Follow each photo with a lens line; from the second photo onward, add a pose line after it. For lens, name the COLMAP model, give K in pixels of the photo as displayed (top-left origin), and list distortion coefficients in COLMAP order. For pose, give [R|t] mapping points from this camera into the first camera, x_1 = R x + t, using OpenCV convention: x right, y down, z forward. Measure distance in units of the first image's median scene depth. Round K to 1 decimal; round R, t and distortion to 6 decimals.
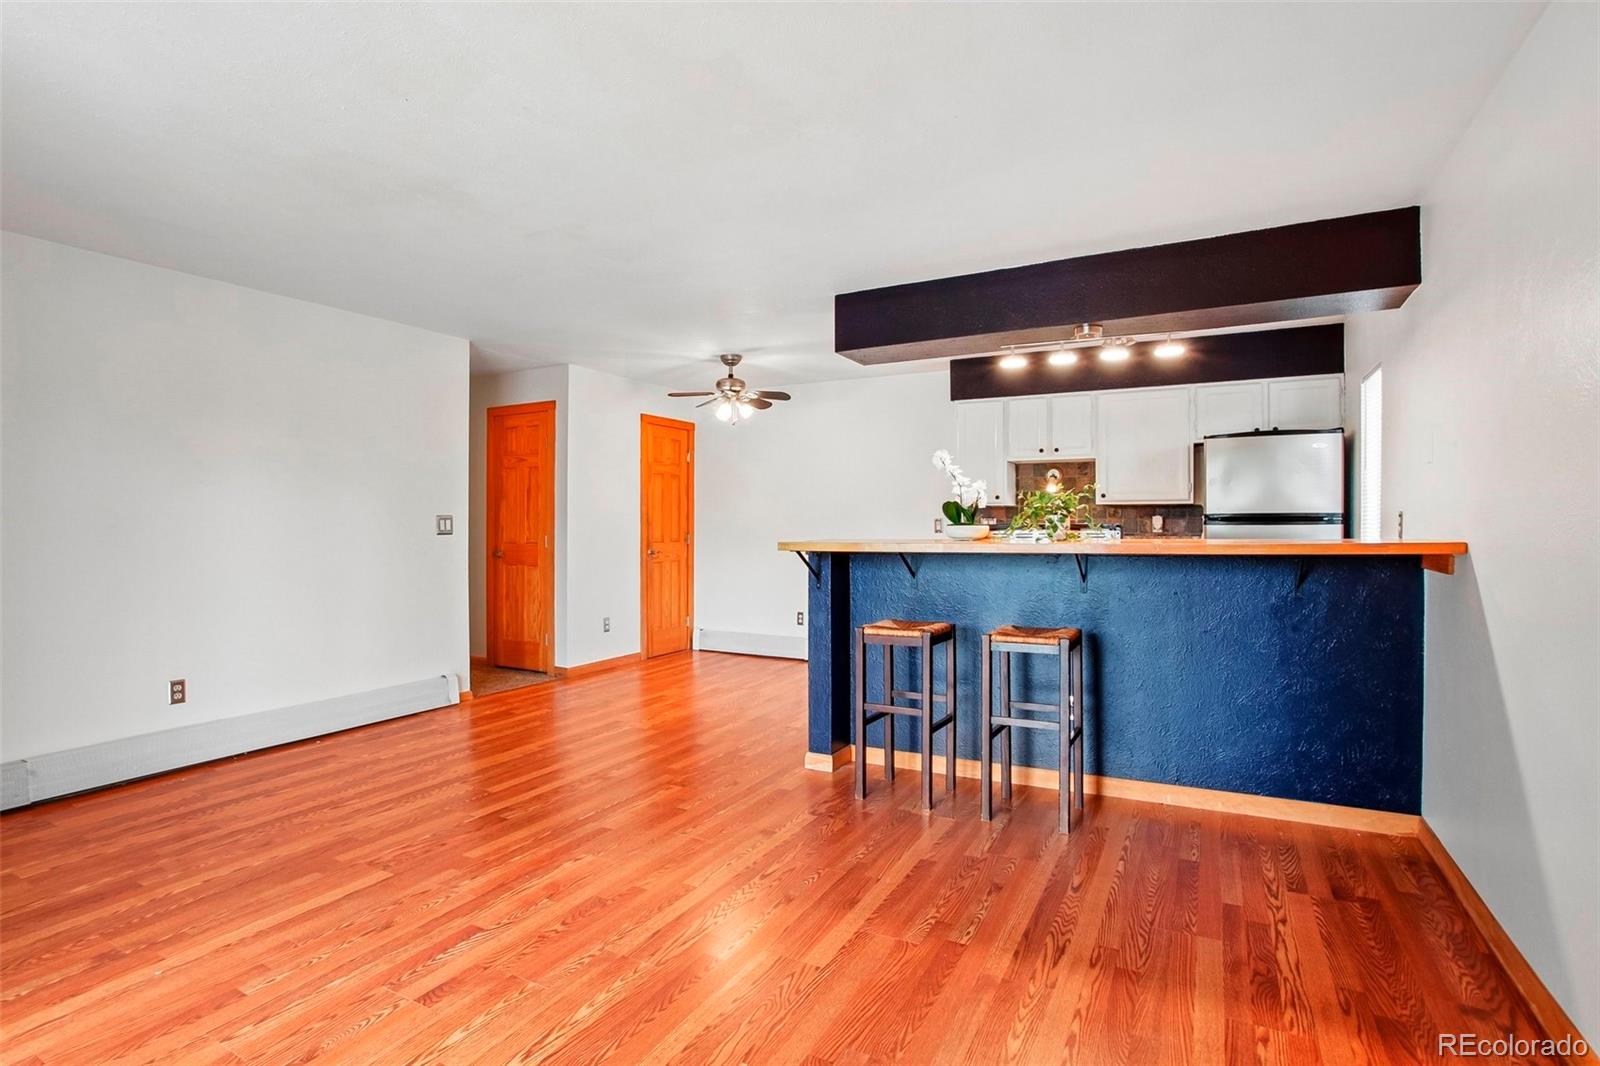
lens RADIAL K [[792.3, 0, 788.5], [0, 792.3, 530.5], [0, 0, 1]] dist [-0.060959, 0.024538]
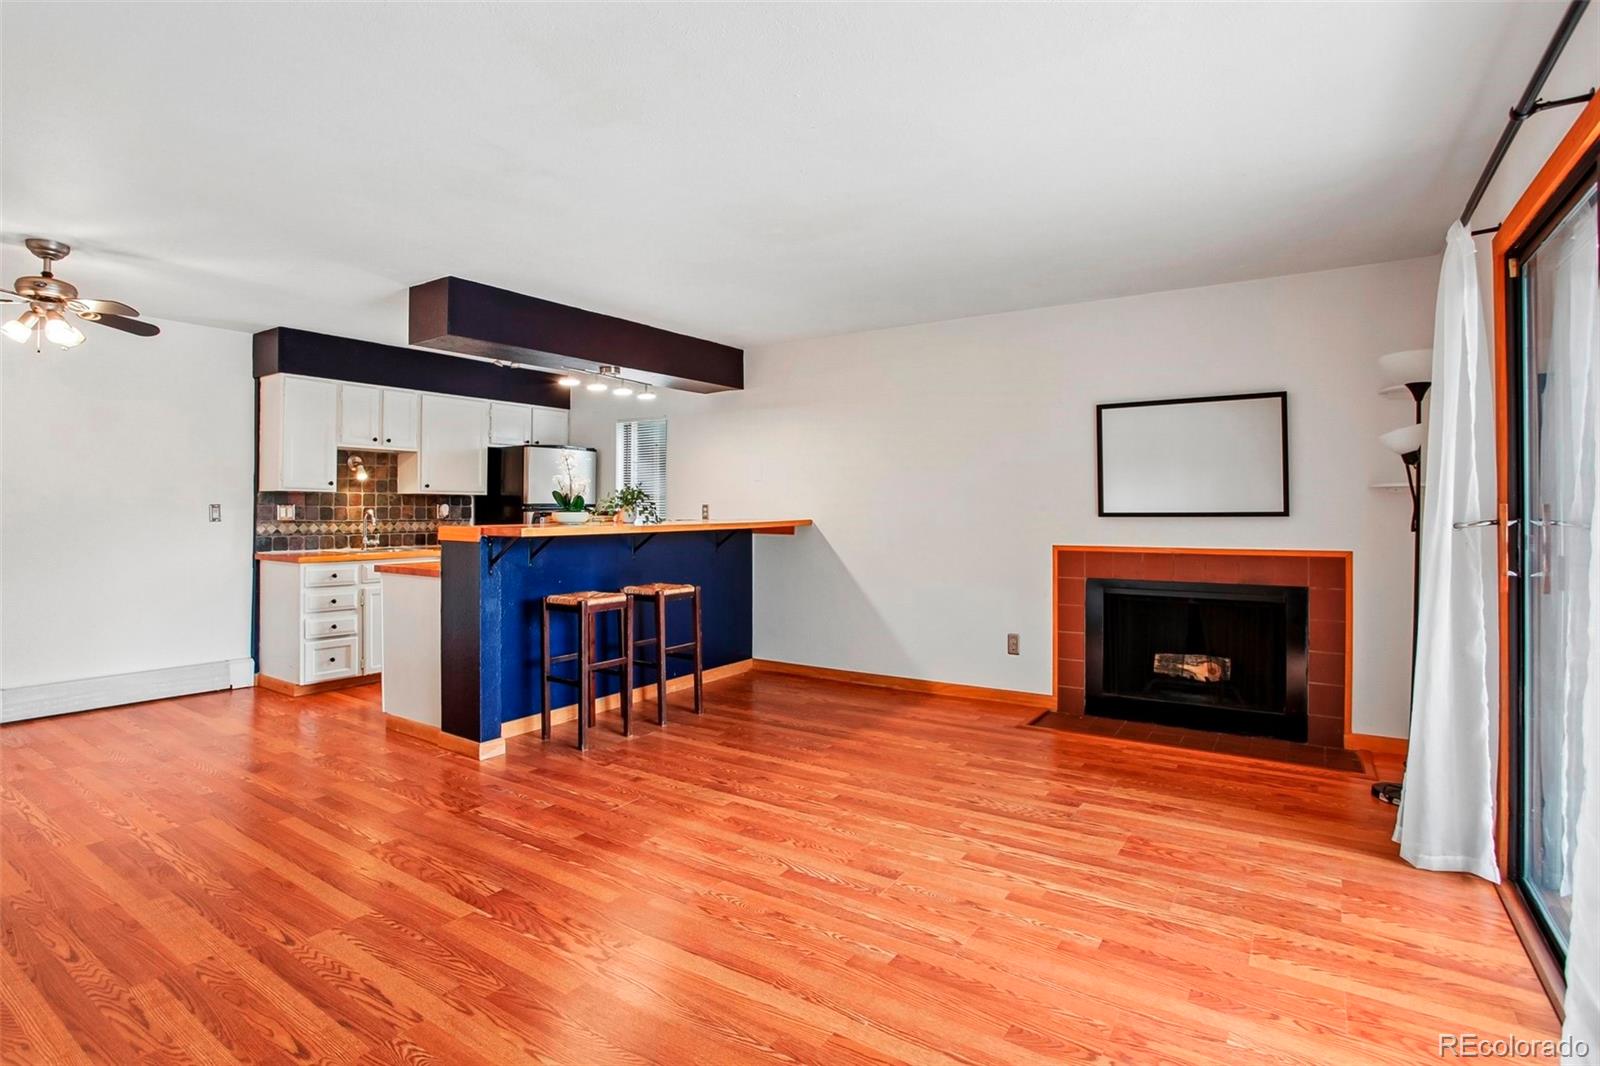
lens RADIAL K [[792.3, 0, 783.3], [0, 792.3, 504.1], [0, 0, 1]] dist [-0.060959, 0.024538]
pose [[0.107014, 0.009381, 0.994213, -0.563391], [0.009113, 0.999904, -0.010416, -0.001428], [-0.994216, 0.010175, 0.106918, 0.324677]]
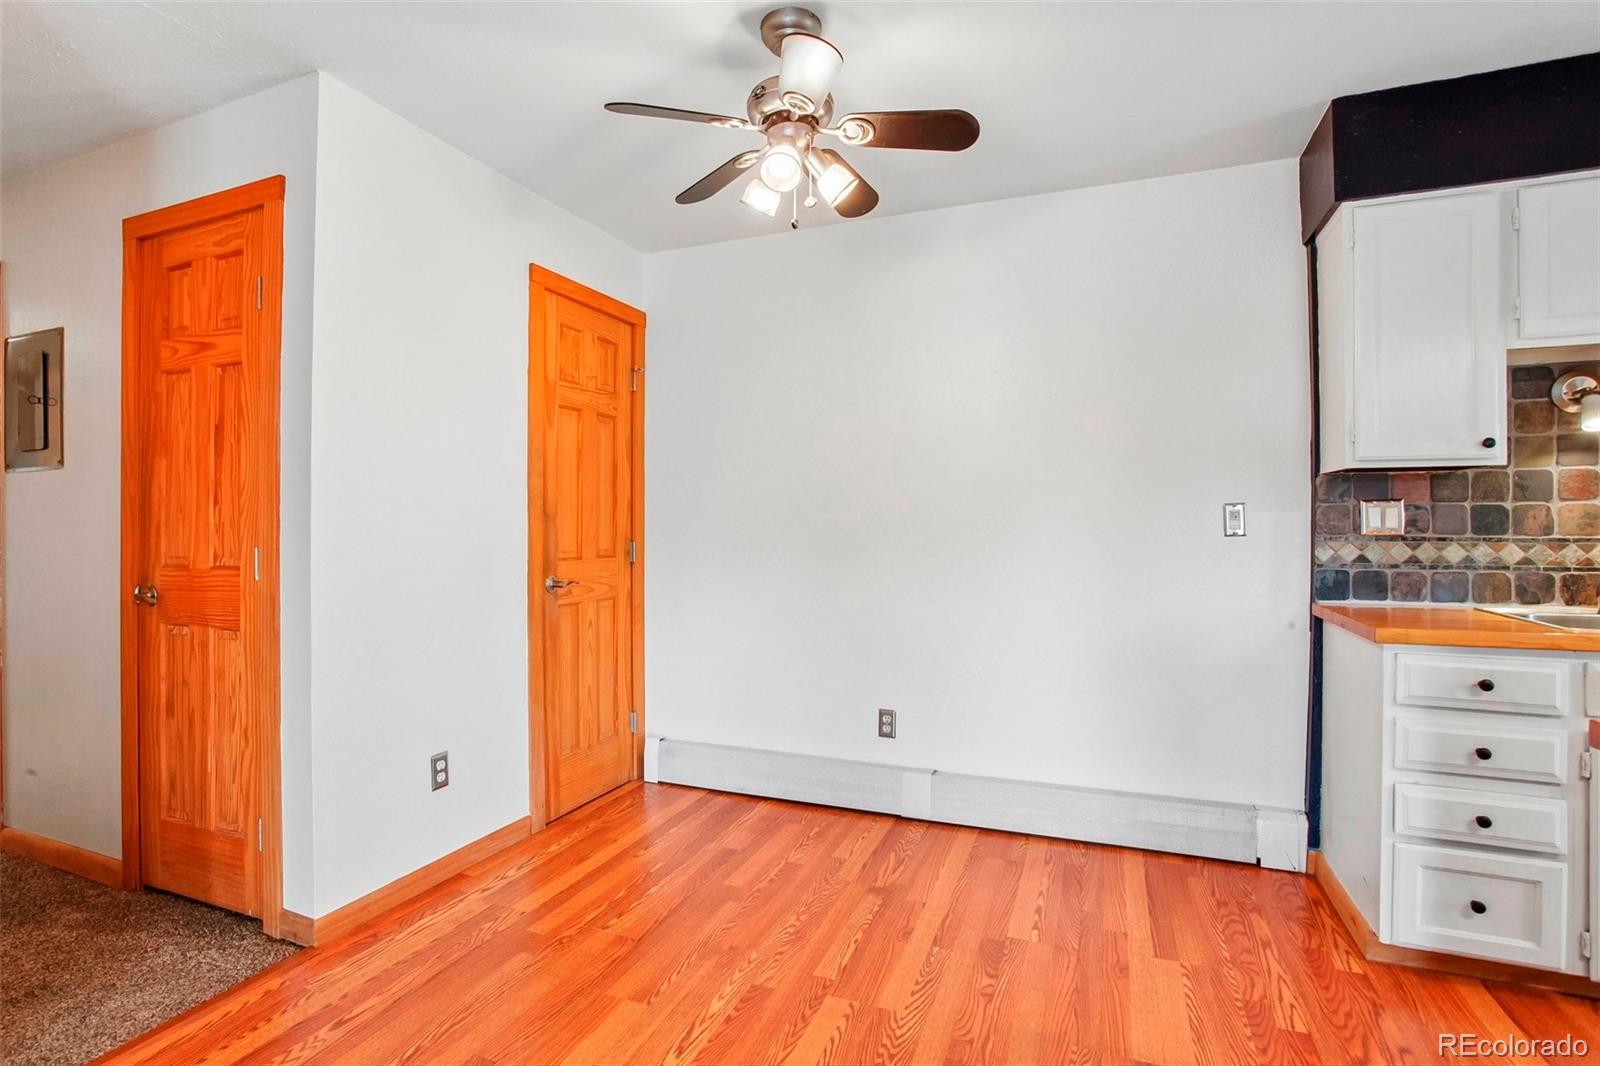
lens RADIAL K [[792.3, 0, 778.9], [0, 792.3, 523.8], [0, 0, 1]] dist [-0.060959, 0.024538]
pose [[0.994790, -0.002900, 0.101905, -0.104076], [0.004114, 0.999923, -0.011710, 0.000398], [-0.101864, 0.012069, 0.994725, 0.612881]]
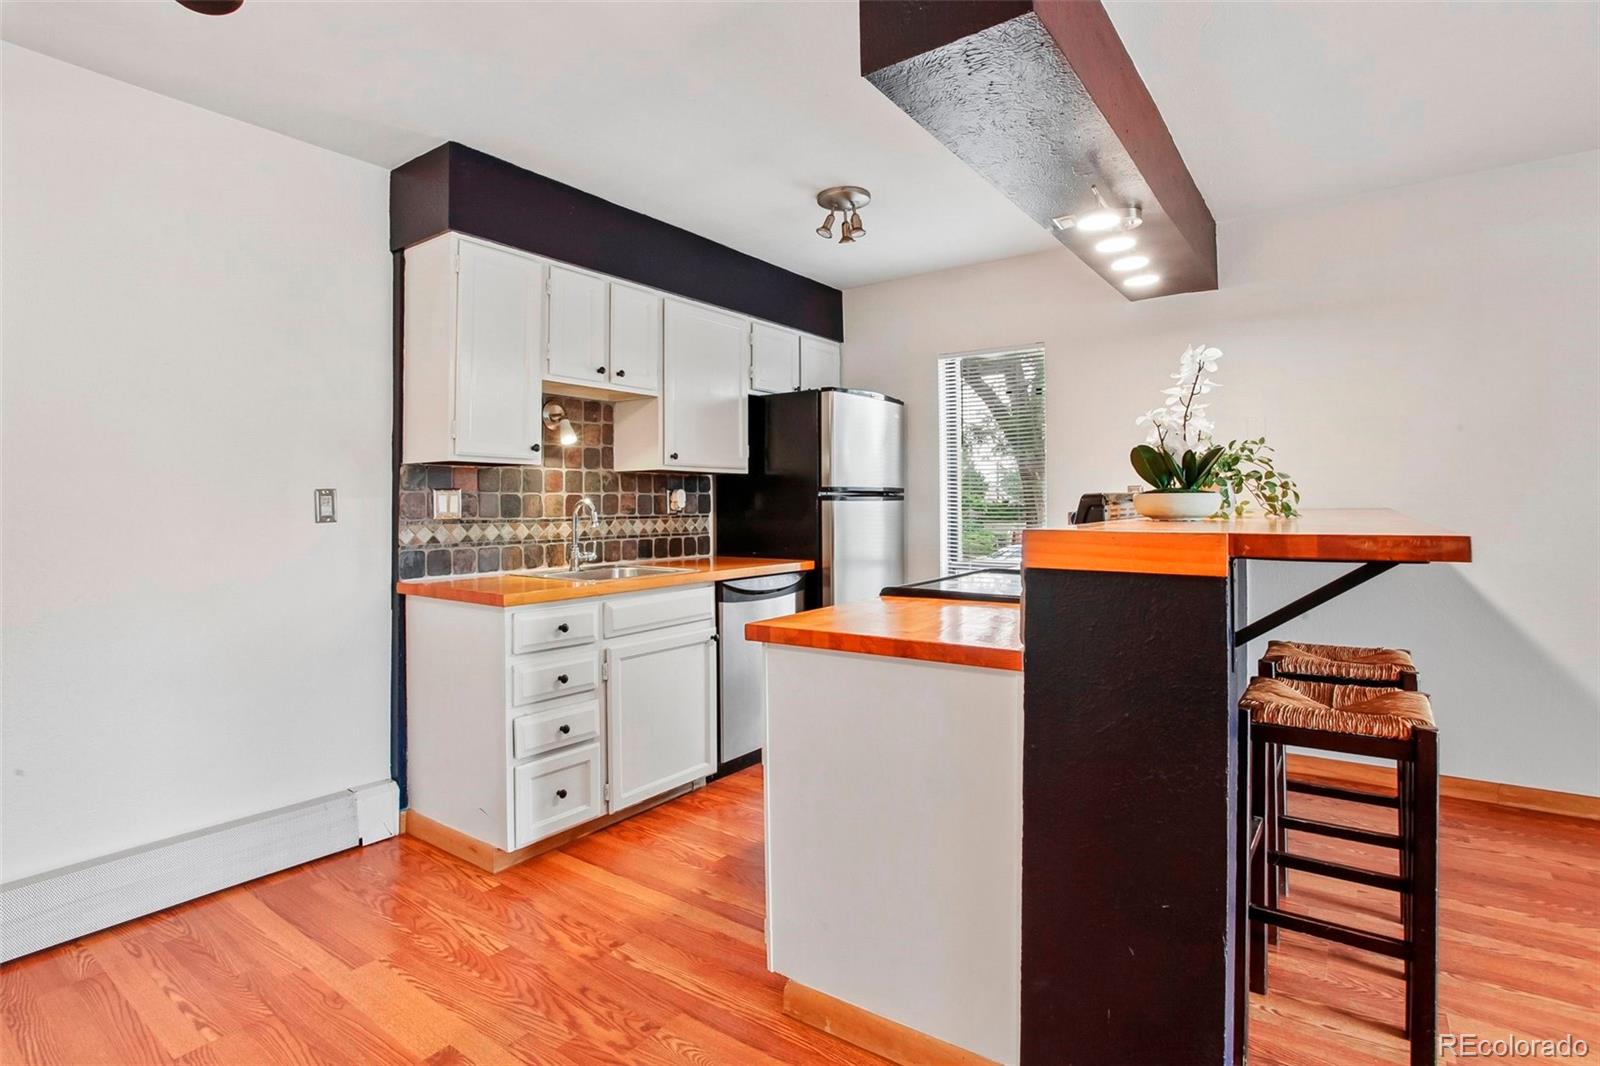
lens RADIAL K [[792.3, 0, 791.3], [0, 792.3, 493.8], [0, 0, 1]] dist [-0.060959, 0.024538]
pose [[0.126597, 0.014925, 0.991842, -0.198149], [0.018549, 0.999676, -0.017410, -0.000256], [-0.991781, 0.020601, 0.126279, 0.709324]]
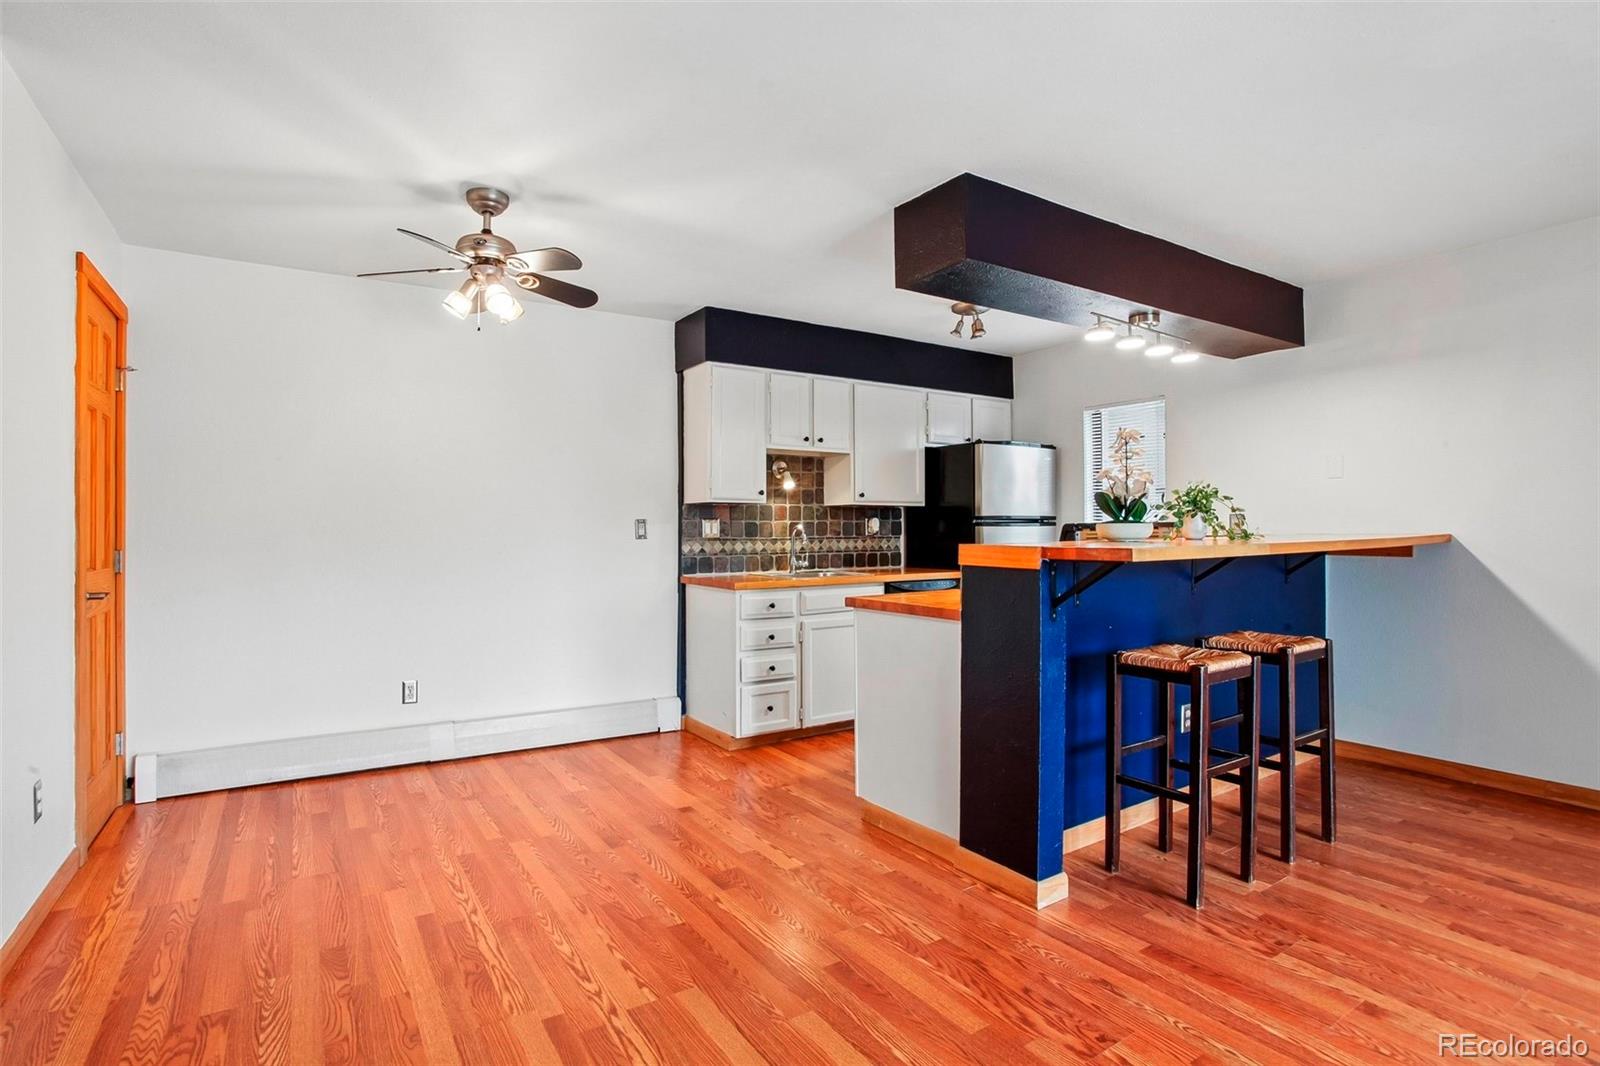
lens RADIAL K [[792.3, 0, 792.1], [0, 792.3, 527.0], [0, 0, 1]] dist [-0.060959, 0.024538]
pose [[0.479384, 0.002738, 0.877601, -0.382544], [0.013187, 0.999860, -0.010323, 0.001453], [-0.877506, 0.016522, 0.479281, 0.543899]]
